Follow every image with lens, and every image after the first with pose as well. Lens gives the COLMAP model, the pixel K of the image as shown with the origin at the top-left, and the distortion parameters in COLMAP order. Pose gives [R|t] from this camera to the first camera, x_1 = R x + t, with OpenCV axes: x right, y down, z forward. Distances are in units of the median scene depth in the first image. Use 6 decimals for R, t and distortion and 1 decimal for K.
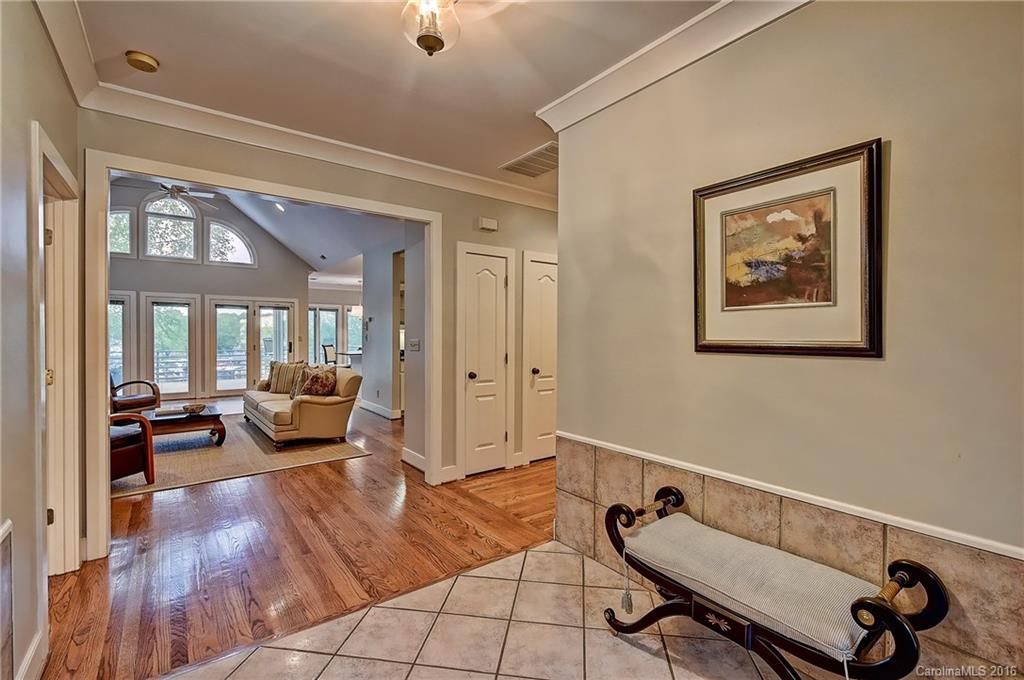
lens RADIAL K [[460.7, 0, 515.1], [0, 460.7, 336.8], [0, 0, 1]] dist [-0.000541, -0.000181]
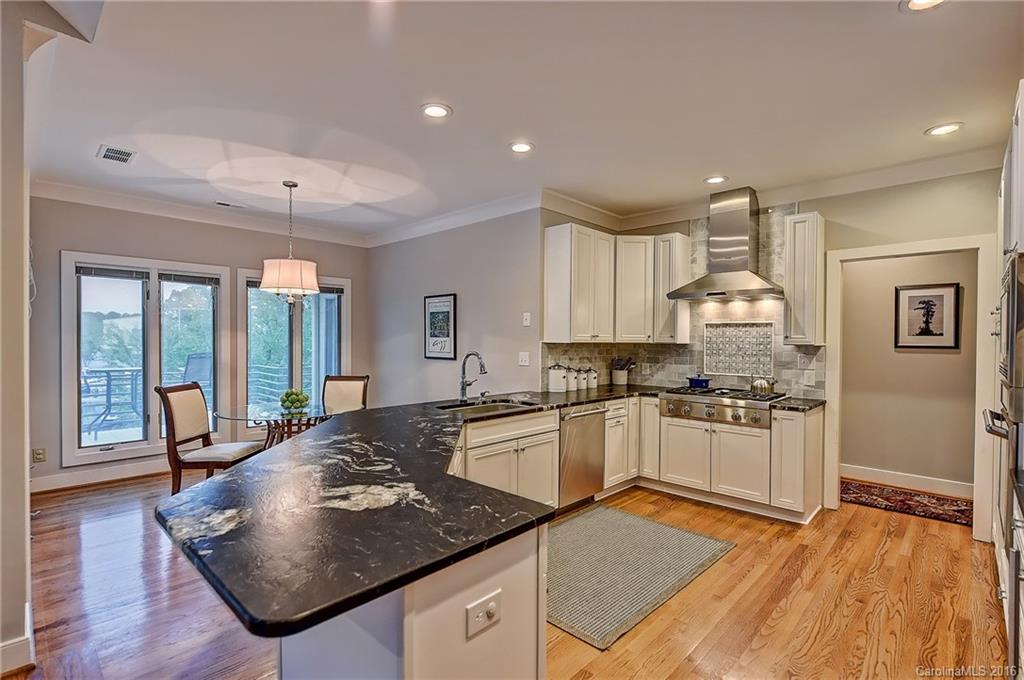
lens RADIAL K [[473.3, 0, 508.8], [0, 473.3, 339.3], [0, 0, 1]] dist [-0.004922, -0.000582]
pose [[0.986793, 0.002804, 0.161963, -0.243242], [-0.002227, 0.999990, -0.003749, -0.012857], [-0.161971, 0.003339, 0.986790, 0.660439]]
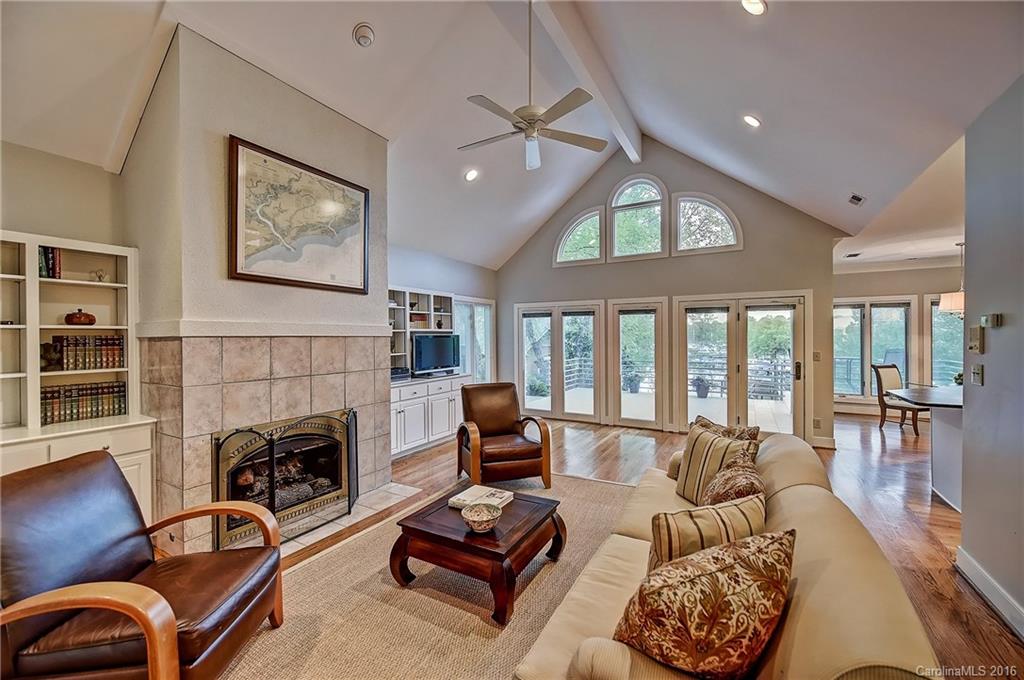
lens RADIAL K [[406.8, 0, 517.6], [0, 406.8, 338.1], [0, 0, 1]] dist [0.000278, -0.000159]
pose [[0.397199, 0.001081, -0.917732, -0.121061], [0.001632, 0.999997, 0.001885, -0.018542], [0.917731, -0.002247, 0.397196, 0.376832]]
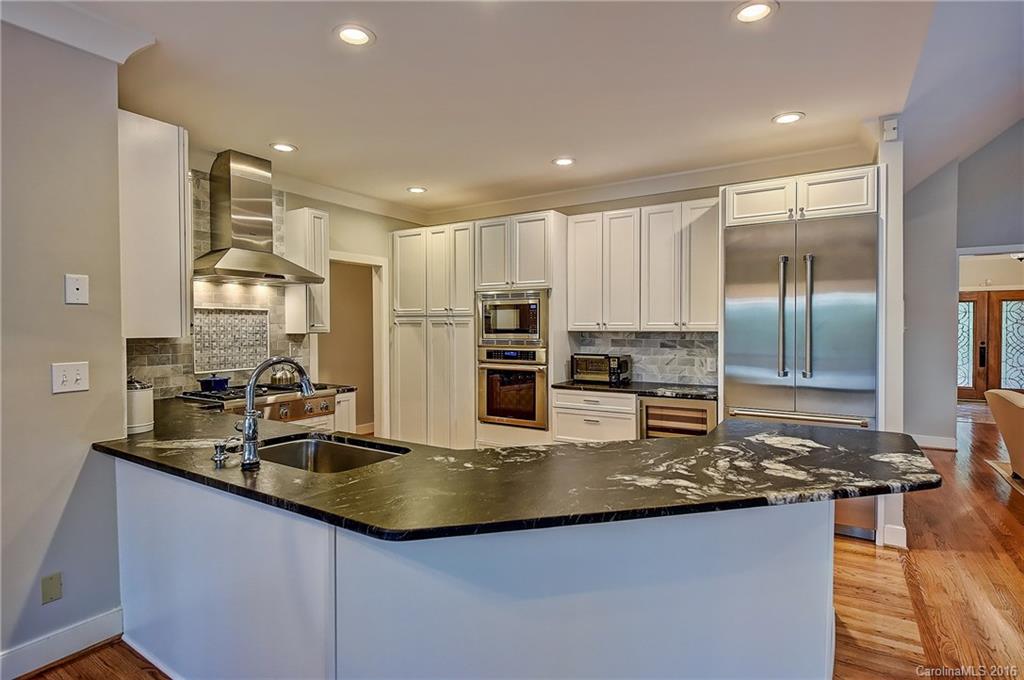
lens RADIAL K [[520.5, 0, 511.0], [0, 520.5, 335.4], [0, 0, 1]] dist [0.000652, 0.000090]
pose [[-0.364722, -0.019023, 0.930922, -0.396177], [0.006780, 0.999711, 0.023085, -0.016578], [-0.931092, 0.014731, -0.364487, 0.946142]]
